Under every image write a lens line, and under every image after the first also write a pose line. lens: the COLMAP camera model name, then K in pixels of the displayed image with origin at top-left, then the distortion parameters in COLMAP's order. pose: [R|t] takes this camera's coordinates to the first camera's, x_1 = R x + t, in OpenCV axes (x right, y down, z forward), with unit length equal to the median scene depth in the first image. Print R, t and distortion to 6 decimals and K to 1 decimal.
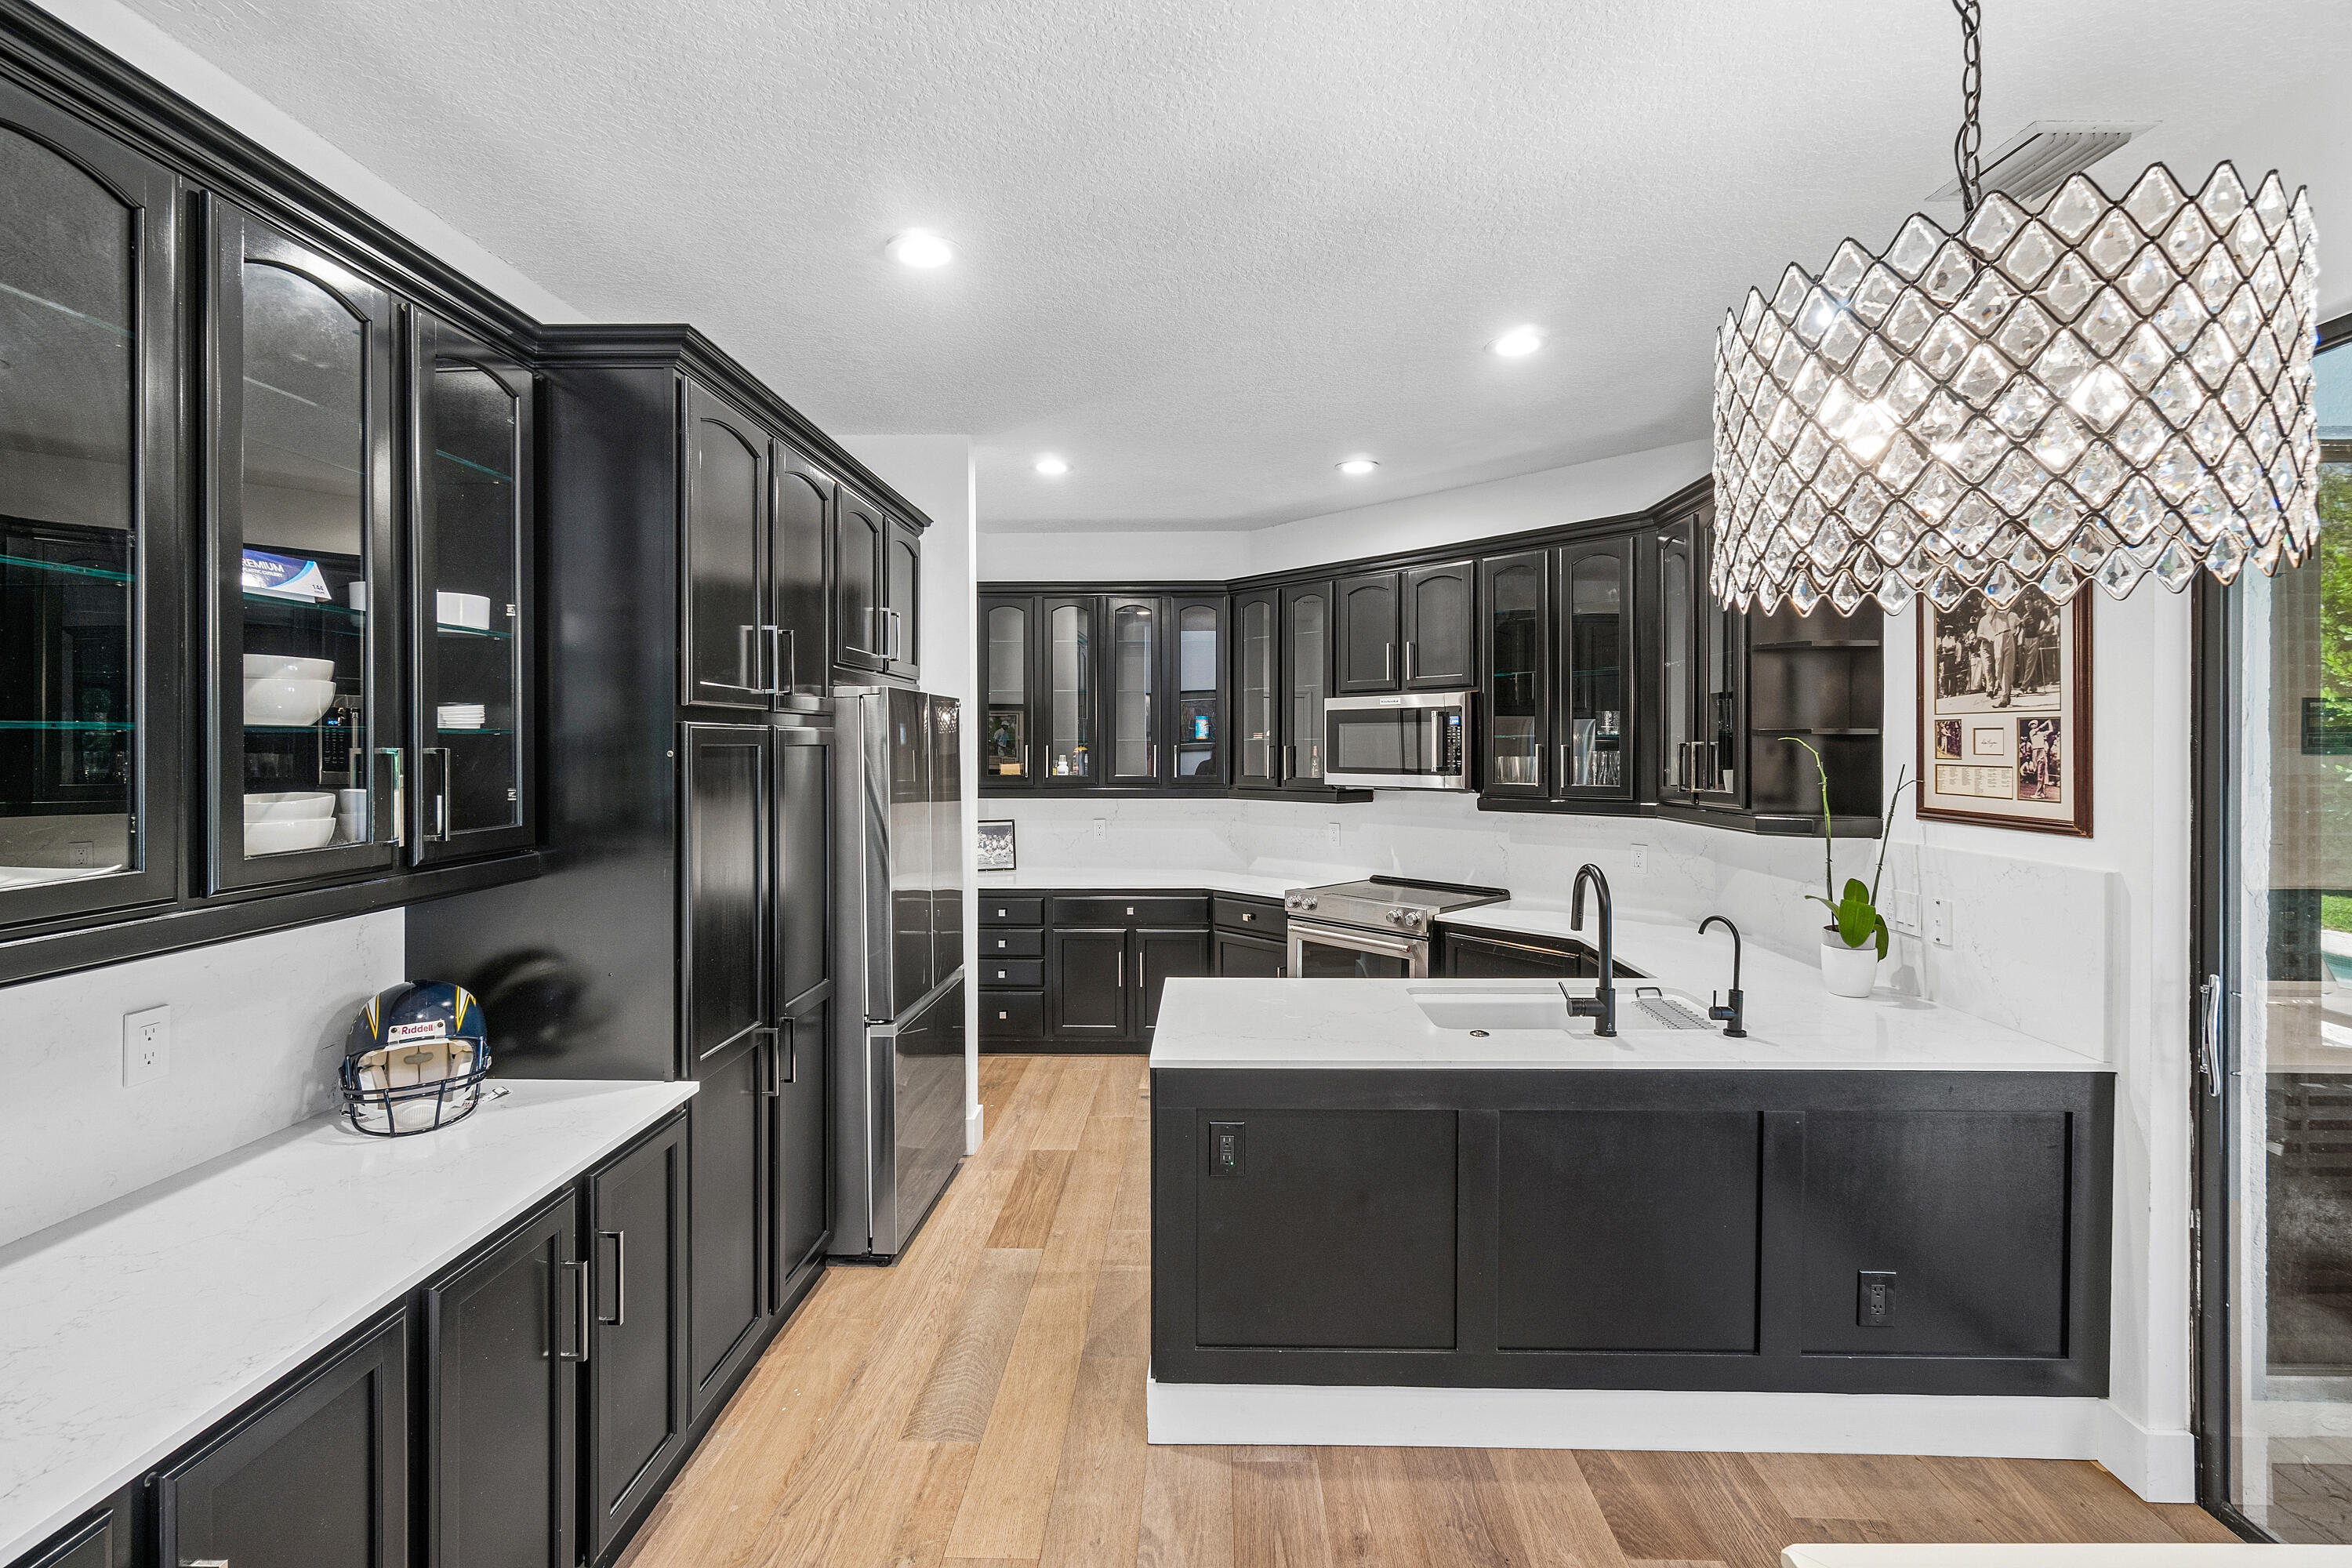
lens RADIAL K [[1049.4, 0, 1207.9], [0, 1049.4, 748.2], [0, 0, 1]] dist [0.000708, -0.000027]
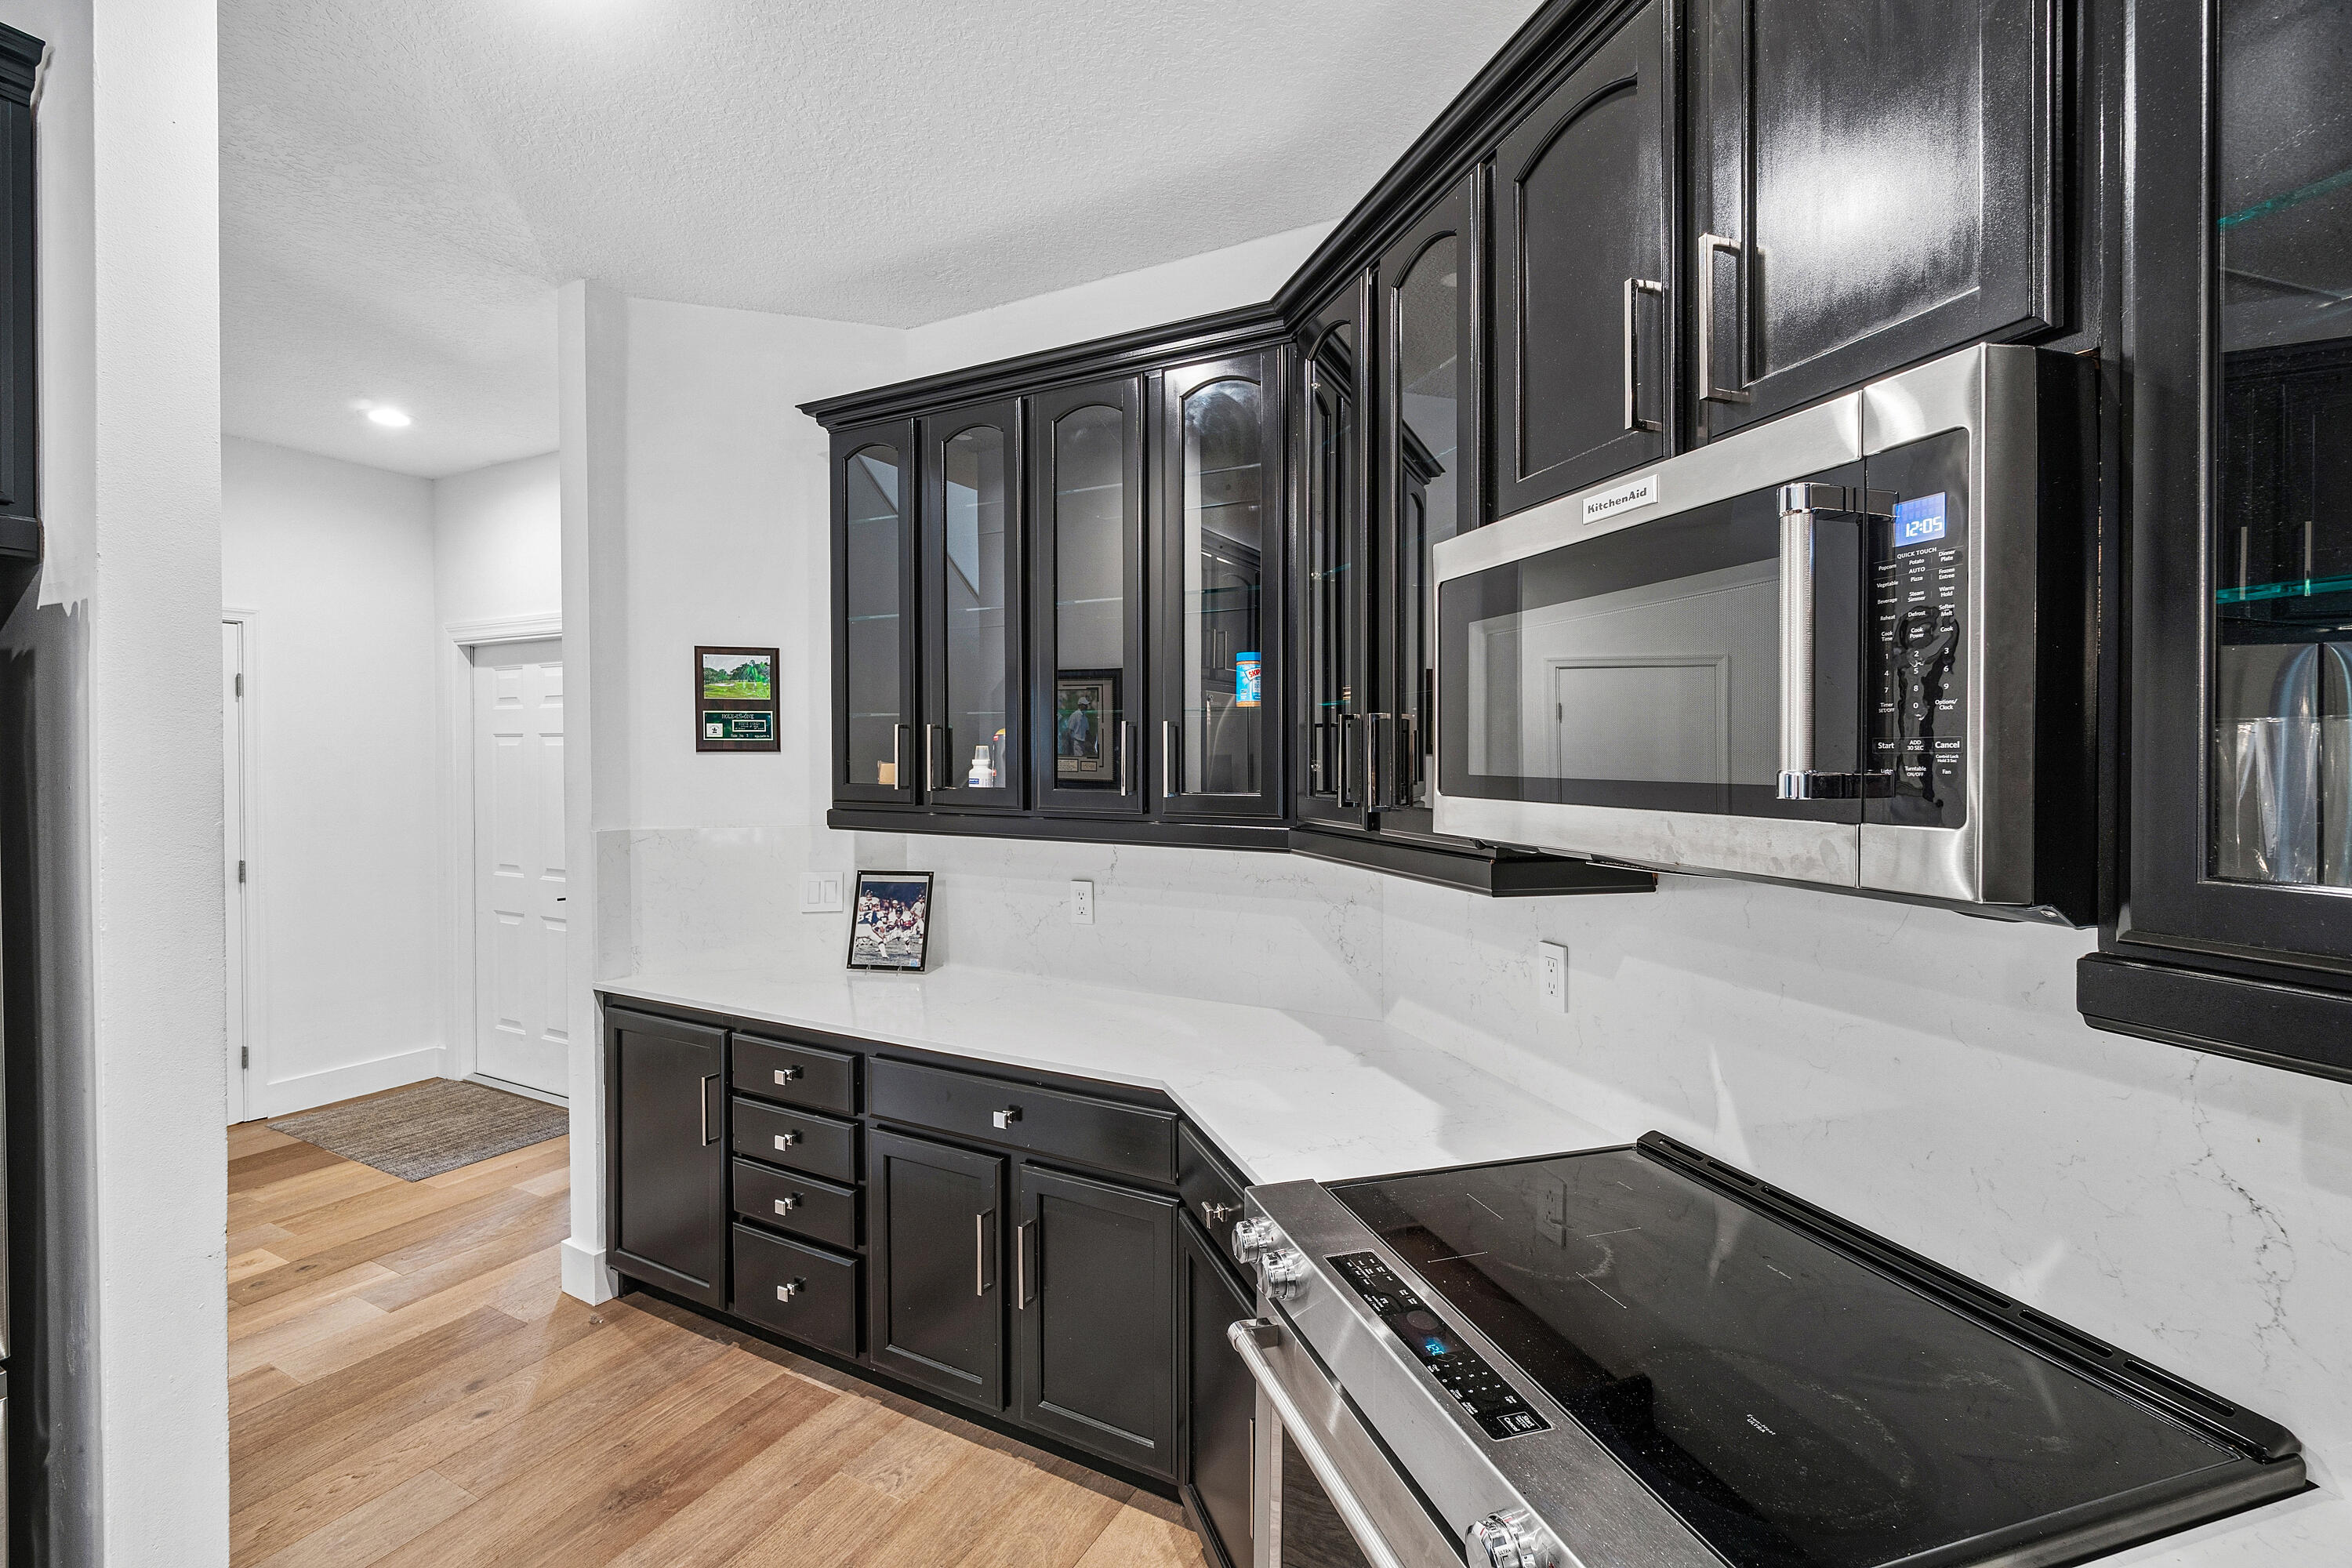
lens RADIAL K [[1064.2, 0, 1157.2], [0, 1064.2, 765.5], [0, 0, 1]] dist [-0.004122, 0.000008]
pose [[0.883061, 0.008750, -0.469176, 0.323215], [-0.006528, 0.999958, 0.006362, 0.025065], [0.469212, -0.002556, 0.883082, 1.223782]]
